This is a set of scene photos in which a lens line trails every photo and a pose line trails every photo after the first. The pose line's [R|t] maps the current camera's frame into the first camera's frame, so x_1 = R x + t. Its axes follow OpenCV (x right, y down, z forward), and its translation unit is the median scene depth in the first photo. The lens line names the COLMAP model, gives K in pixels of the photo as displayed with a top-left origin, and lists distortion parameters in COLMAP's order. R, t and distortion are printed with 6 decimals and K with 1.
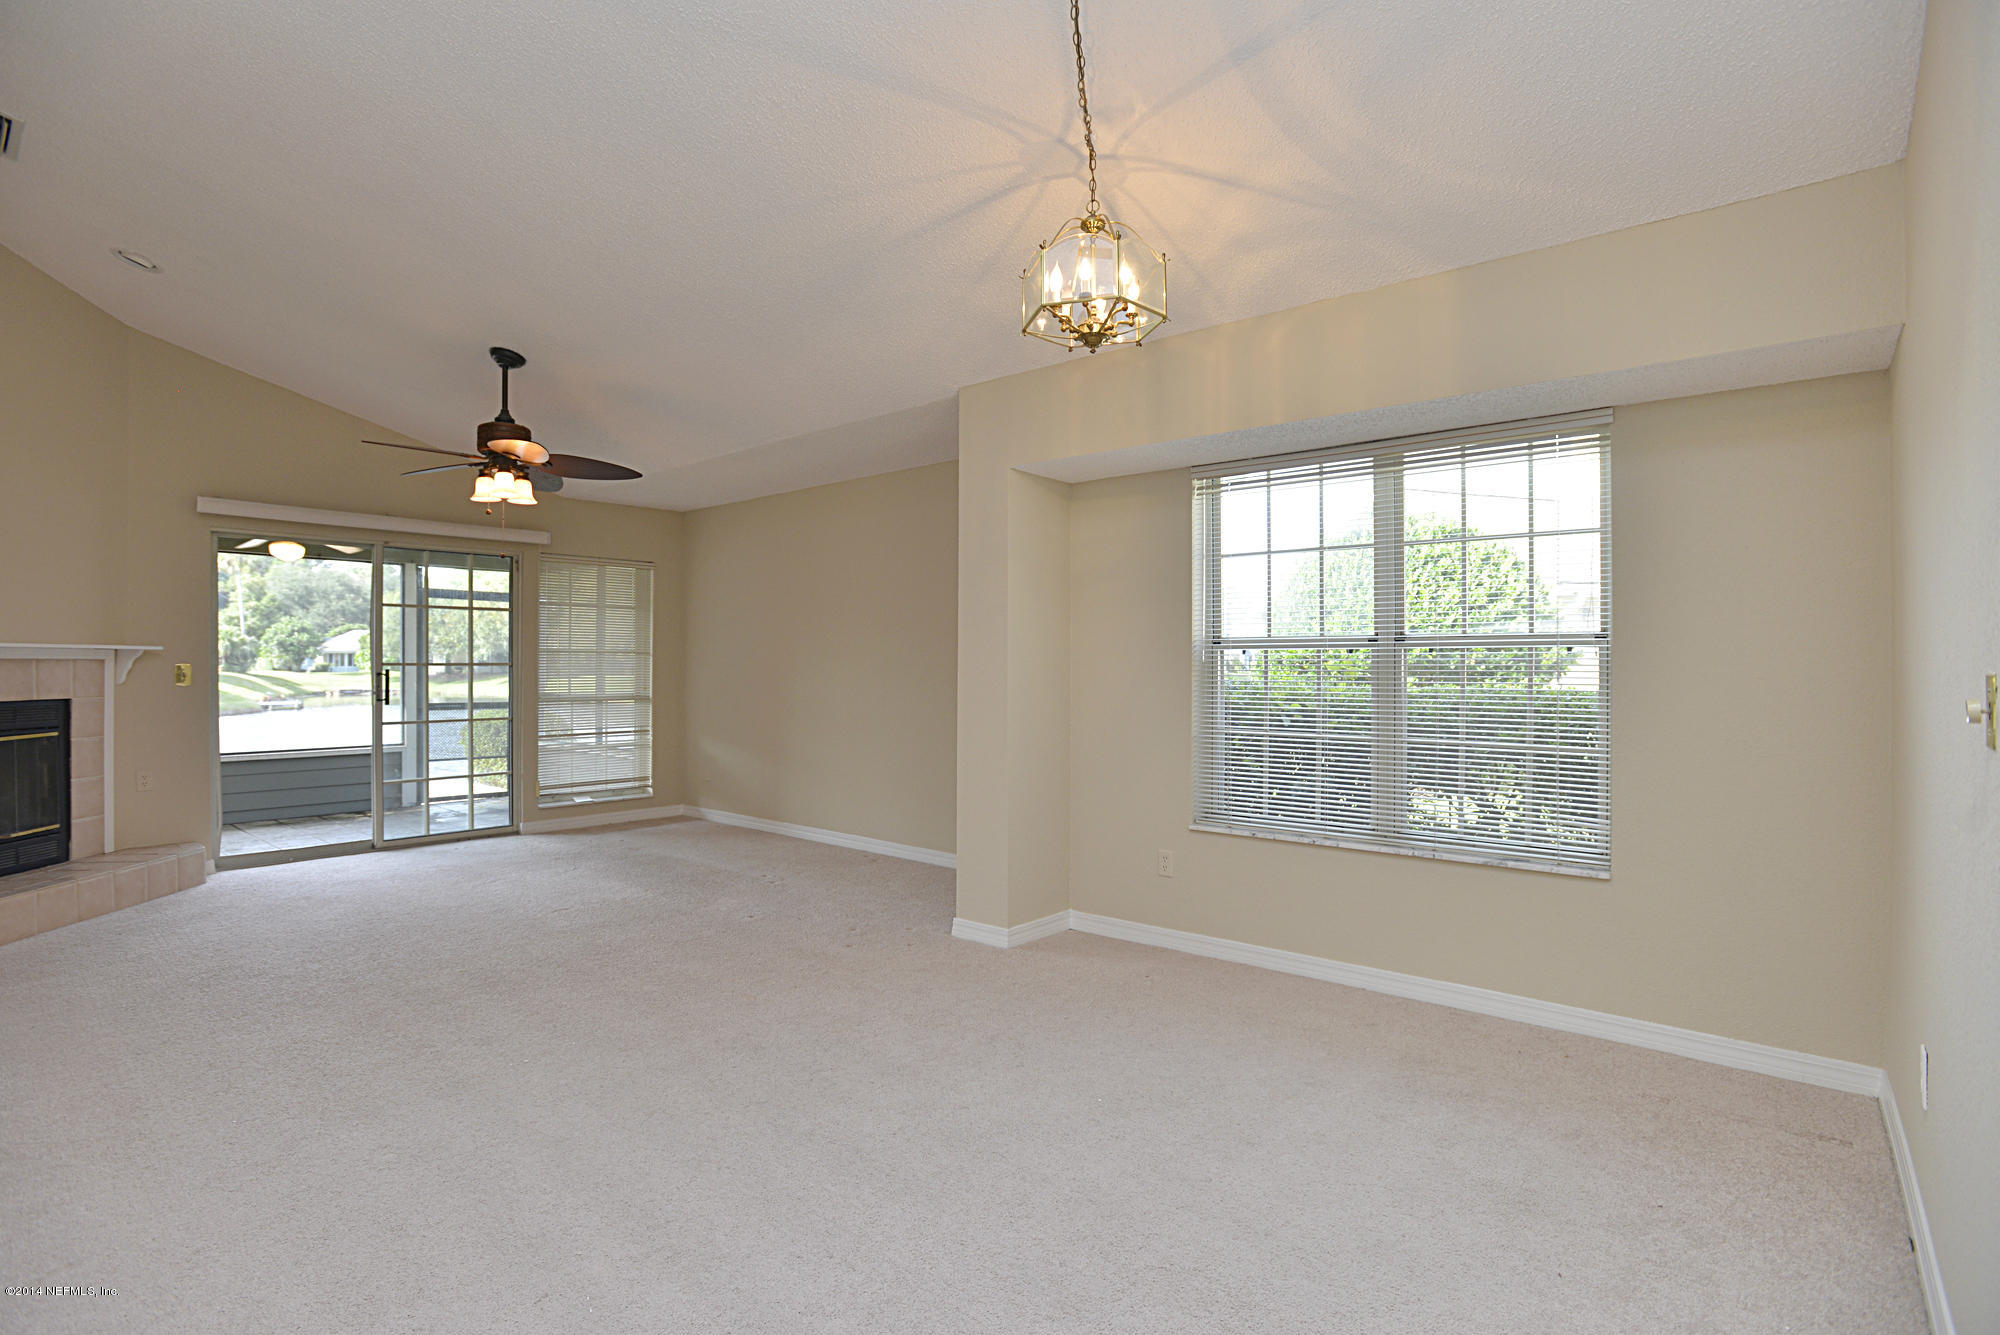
lens RADIAL K [[972.2, 0, 983.1], [0, 972.2, 660.8], [0, 0, 1]] dist [-0.030508, 0.005880]
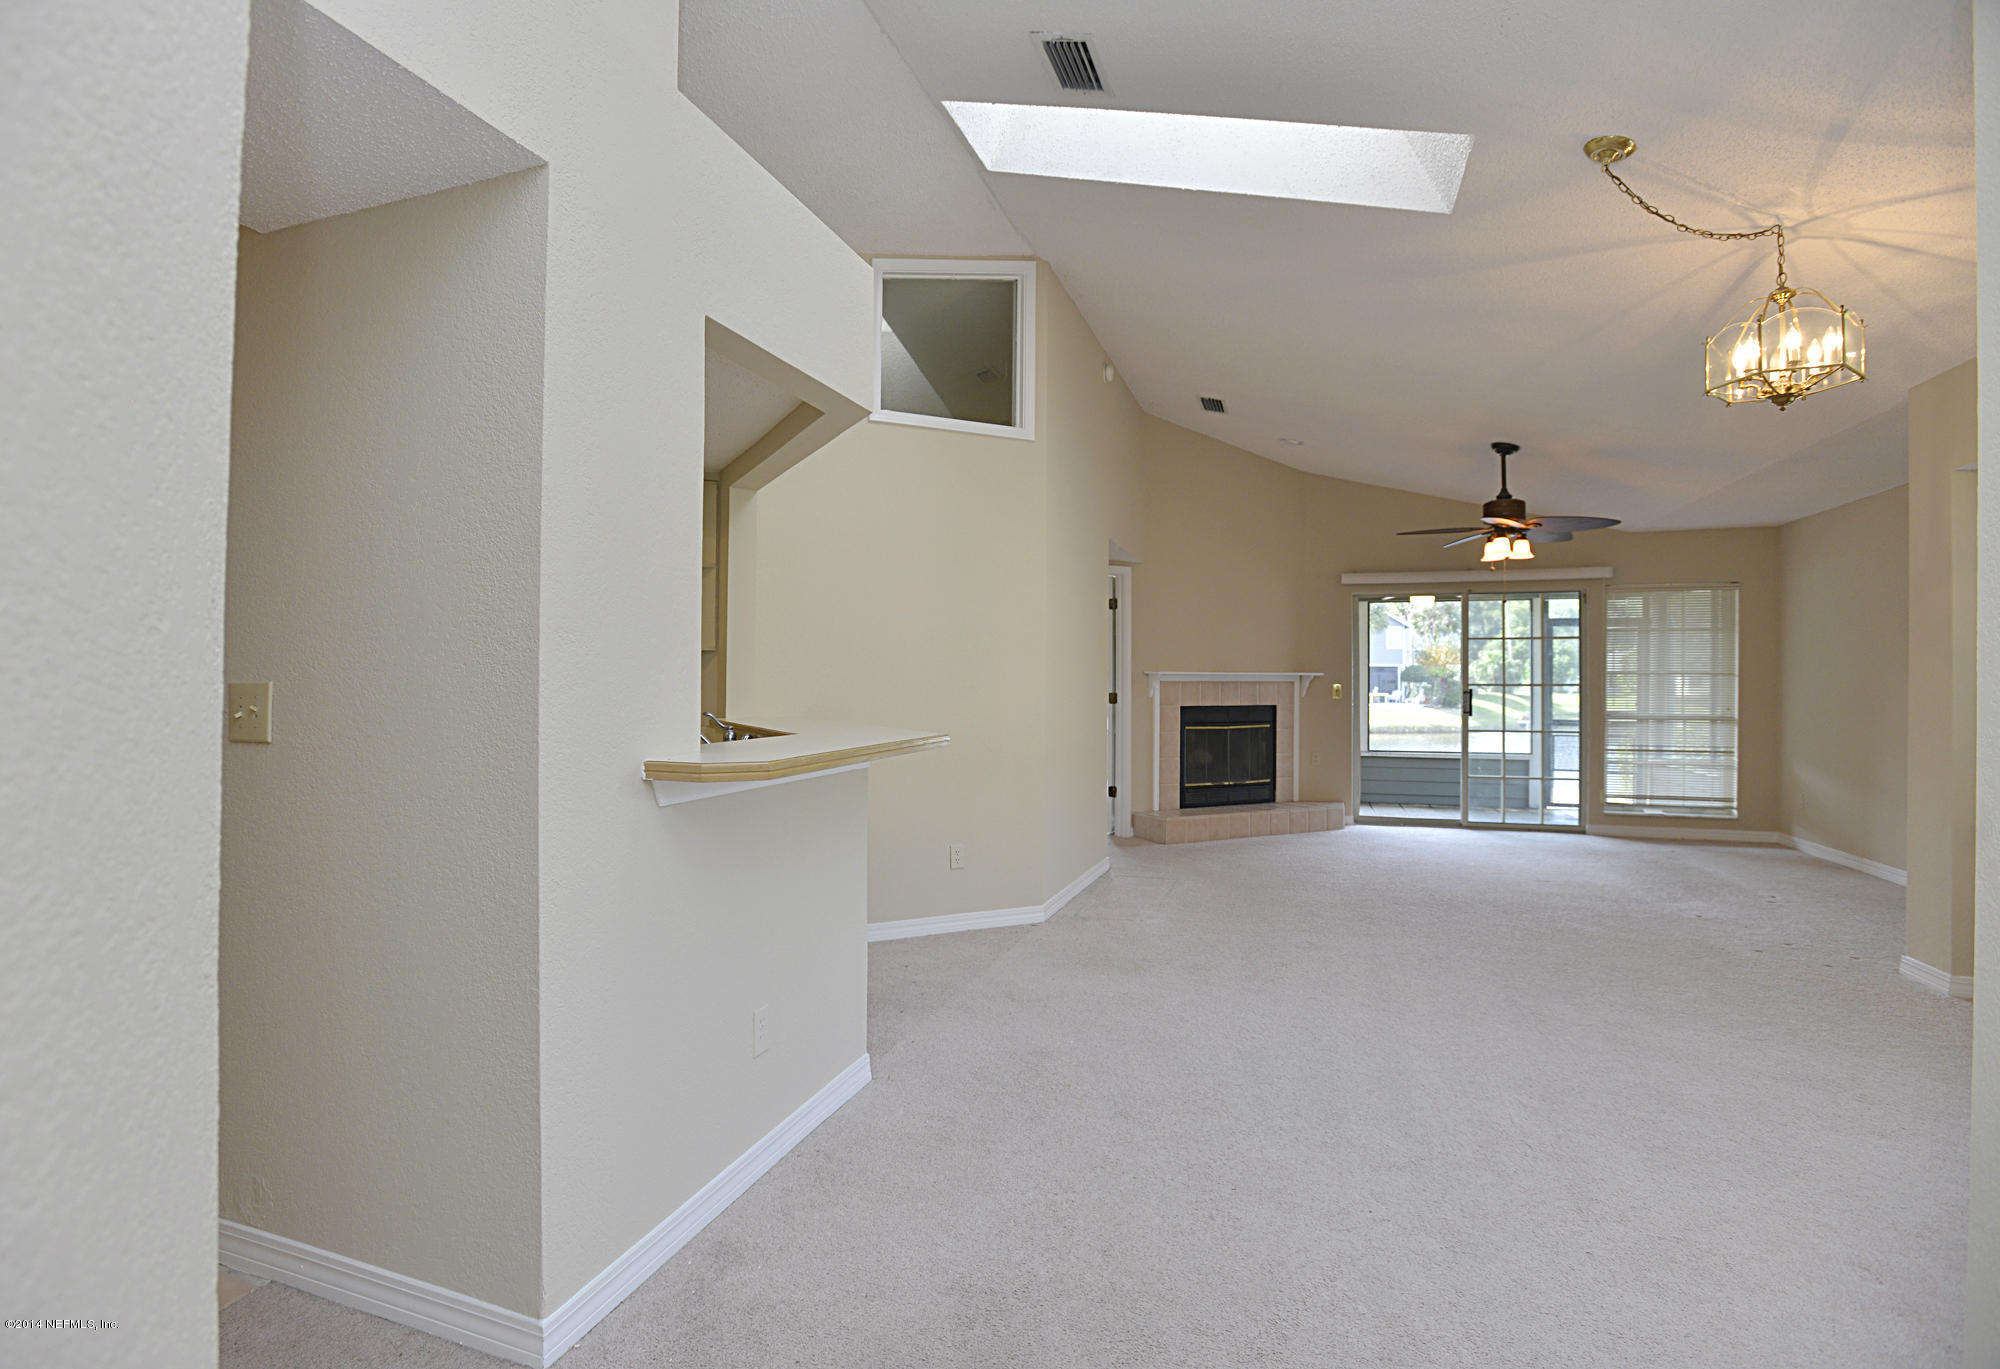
lens RADIAL K [[999.9, 0, 995.4], [0, 999.9, 683.6], [0, 0, 1]] dist [-0.000745, 0.000060]
pose [[0.417560, -0.000840, -0.908649, 0.353460], [0.002287, 0.999997, 0.000127, 0.000328], [0.908646, -0.002131, 0.417561, -0.148276]]
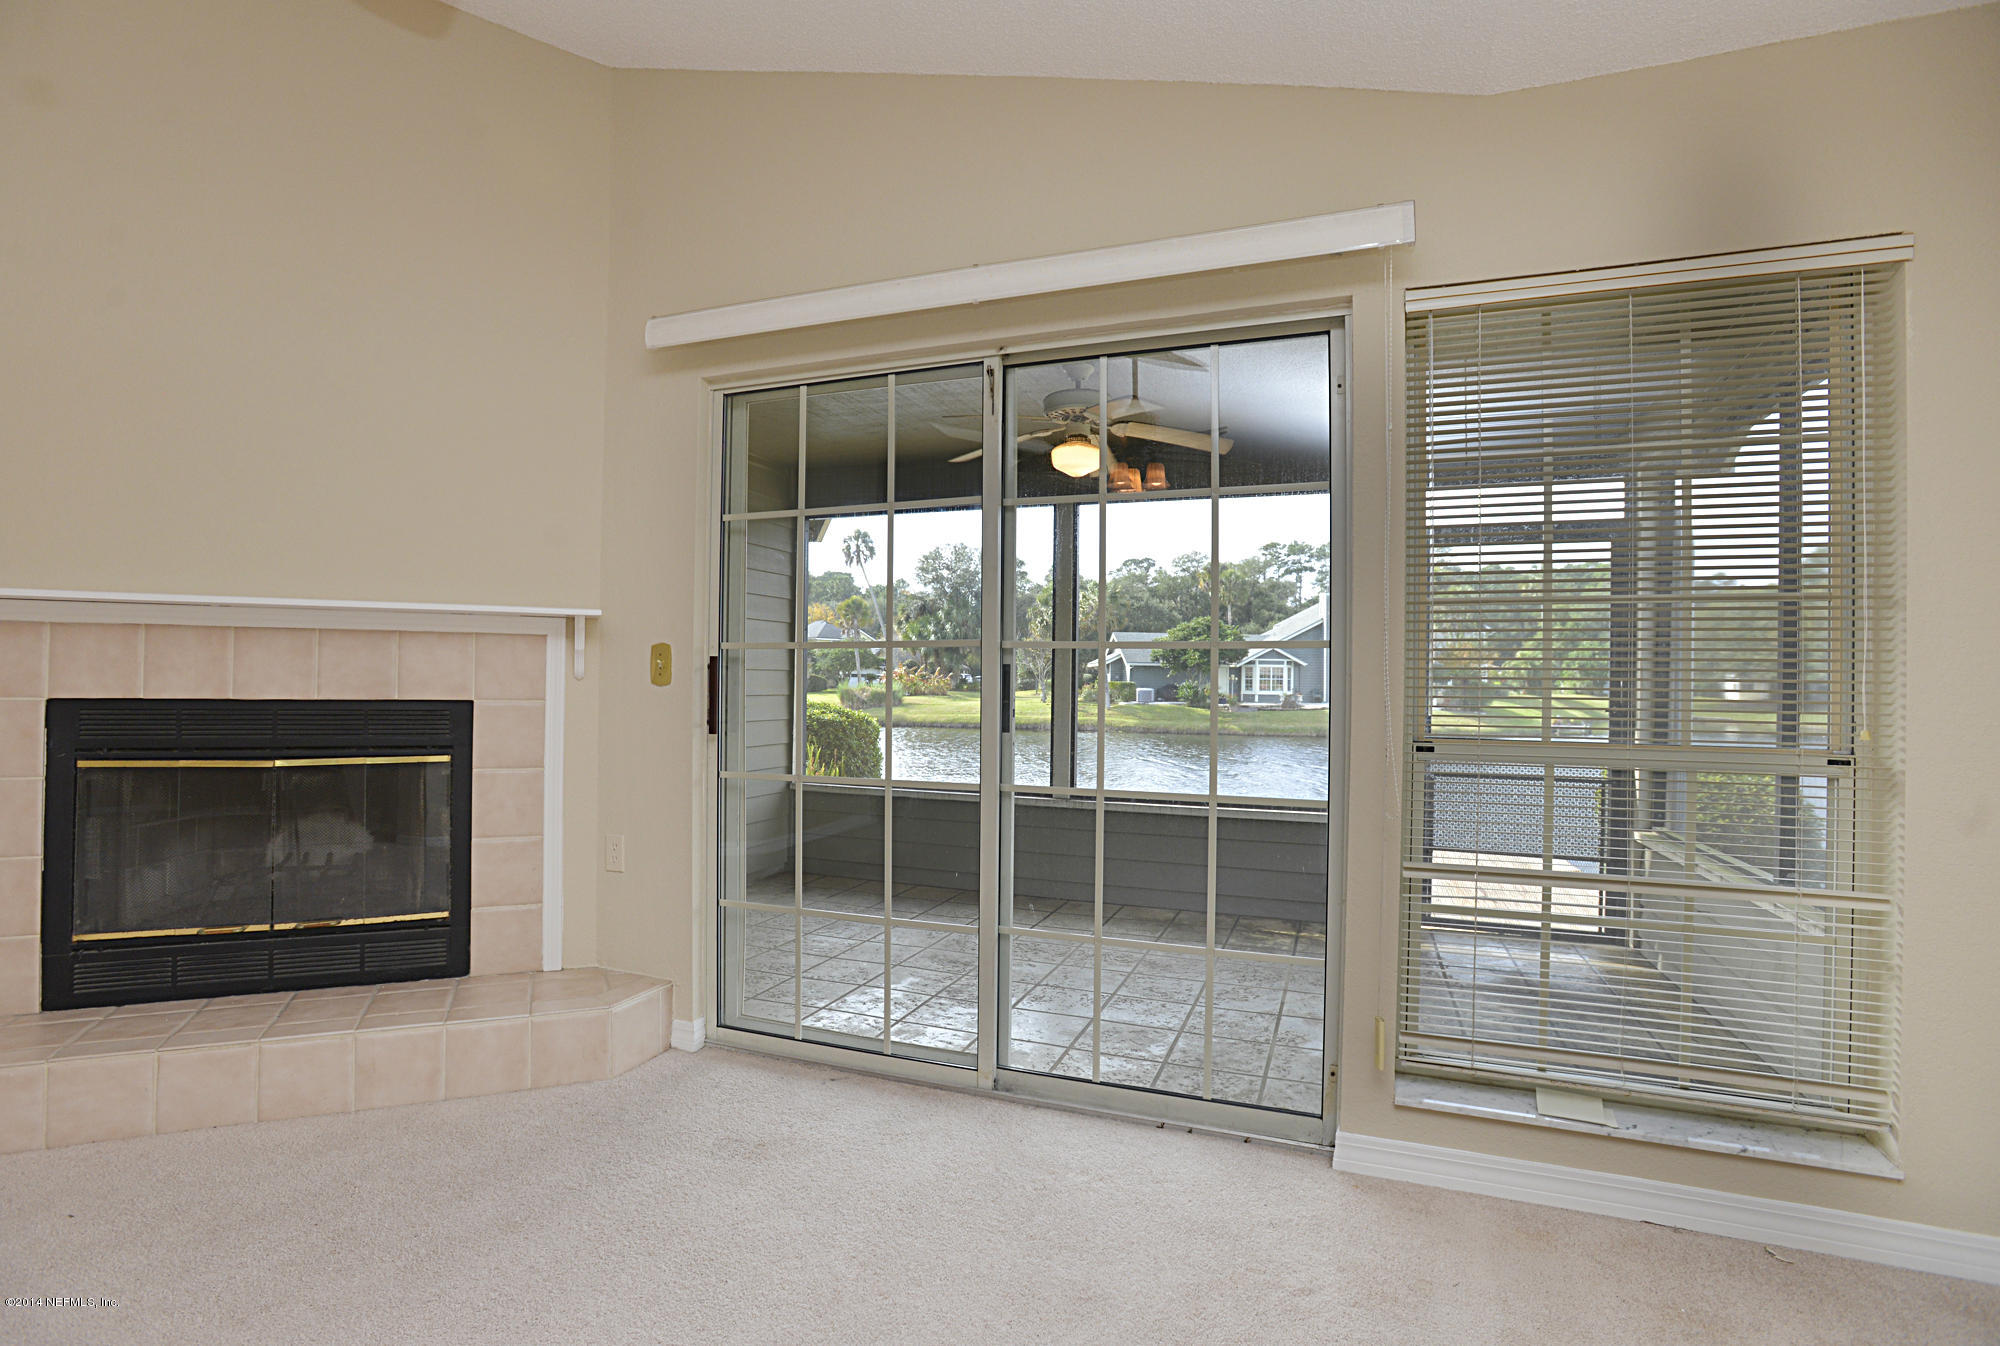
lens RADIAL K [[972.2, 0, 947.1], [0, 972.2, 683.0], [0, 0, 1]] dist [-0.030508, 0.005880]
pose [[0.351089, 0.005018, -0.936329, -0.249341], [-0.008035, 0.999965, 0.002346, 0.021086], [0.936308, 0.006700, 0.351117, 0.883347]]
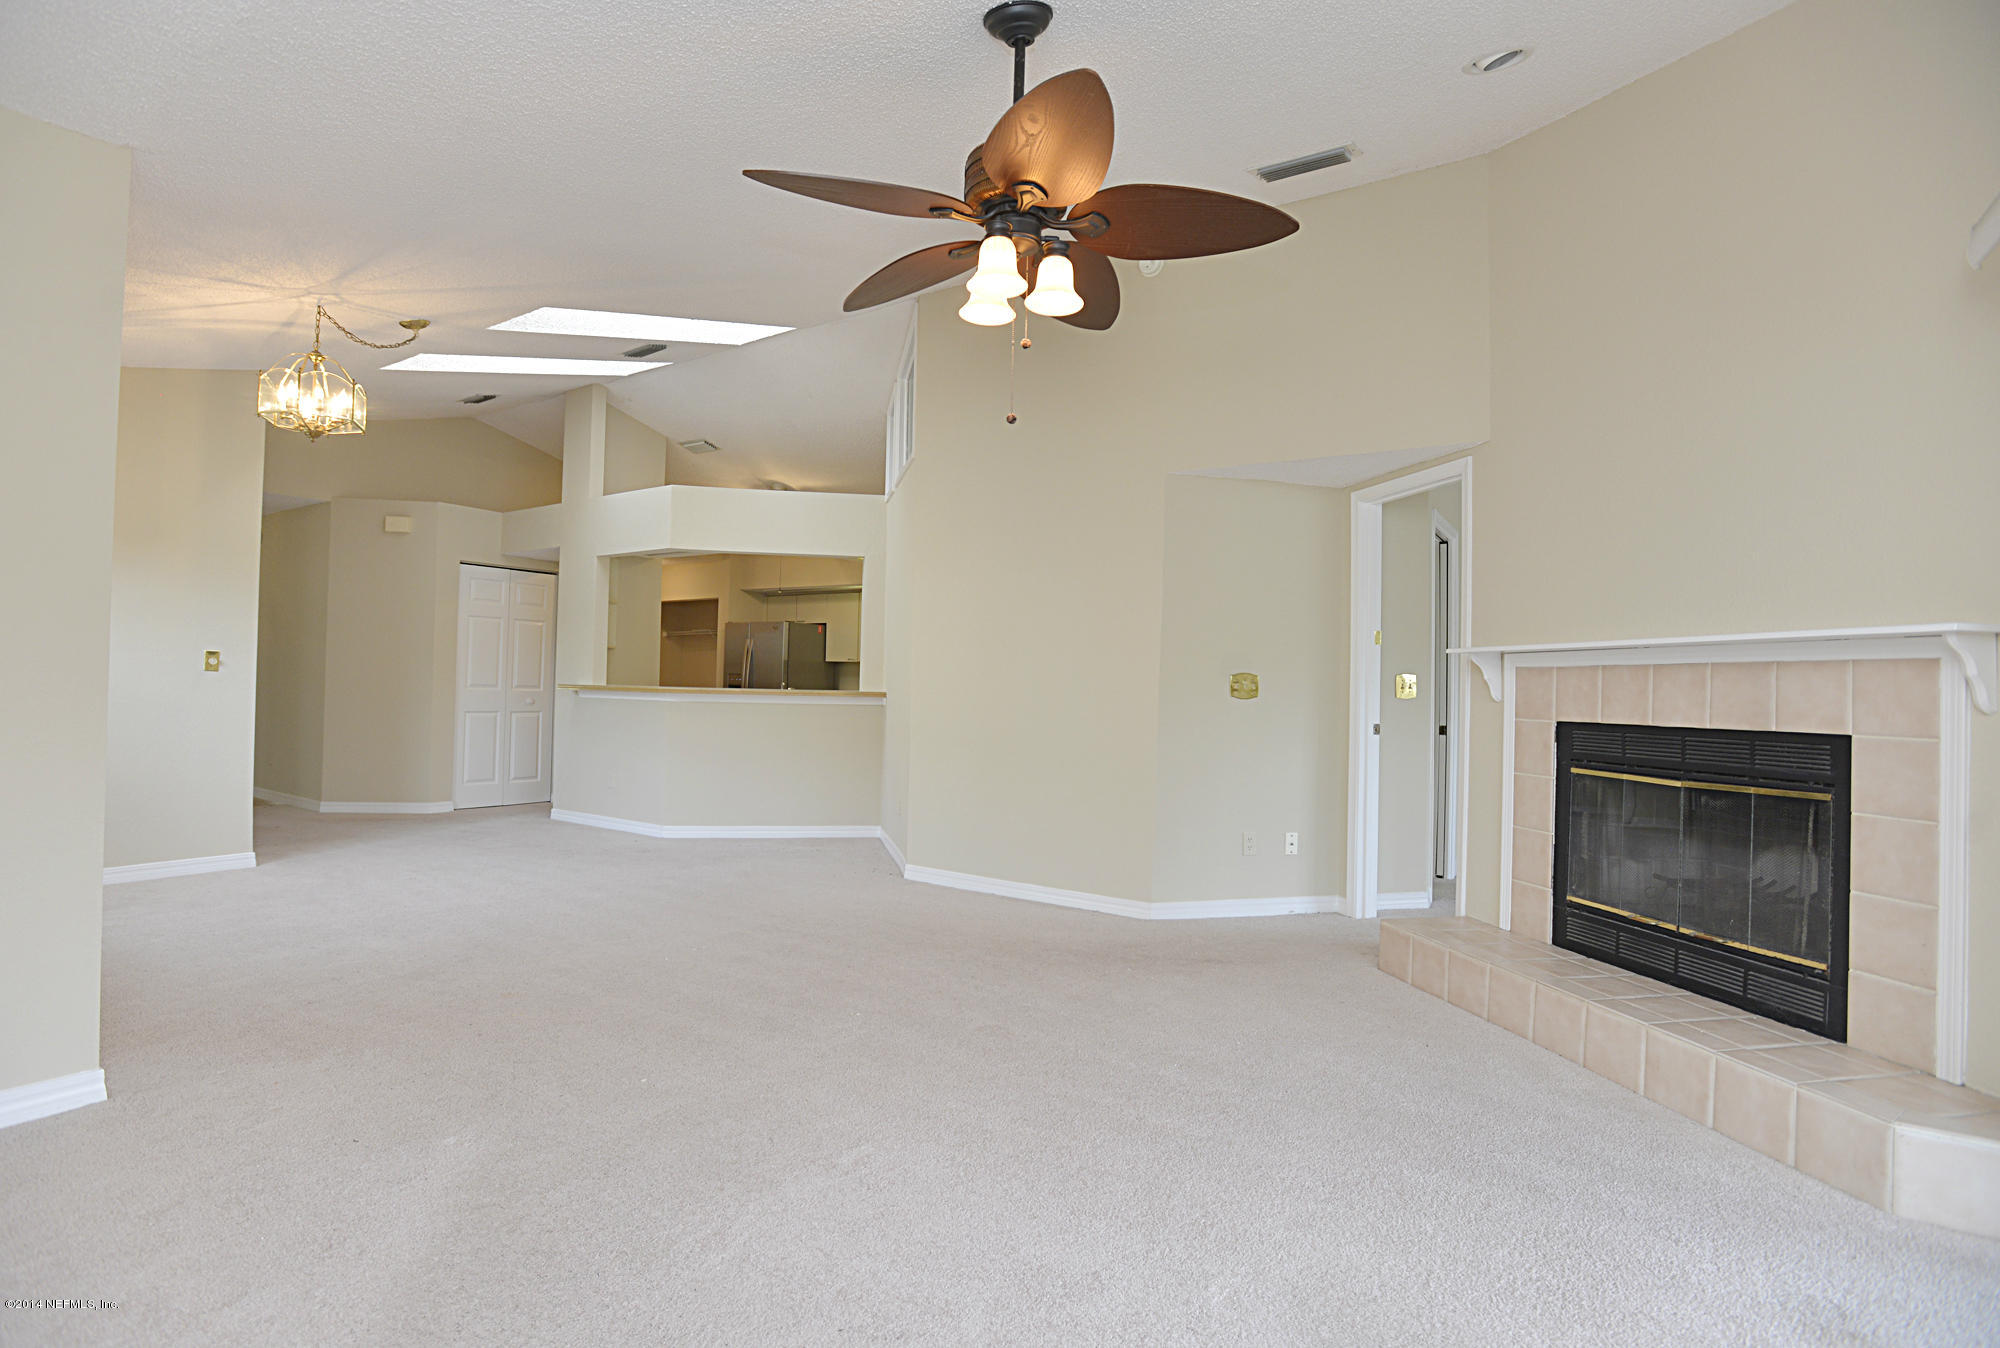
lens RADIAL K [[972.2, 0, 984.1], [0, 972.2, 676.9], [0, 0, 1]] dist [-0.030508, 0.005880]
pose [[-0.986196, -0.020850, -0.164264, -0.333207], [-0.018486, 0.999703, -0.015911, 0.020621], [0.164547, -0.012655, -0.986288, 1.194142]]
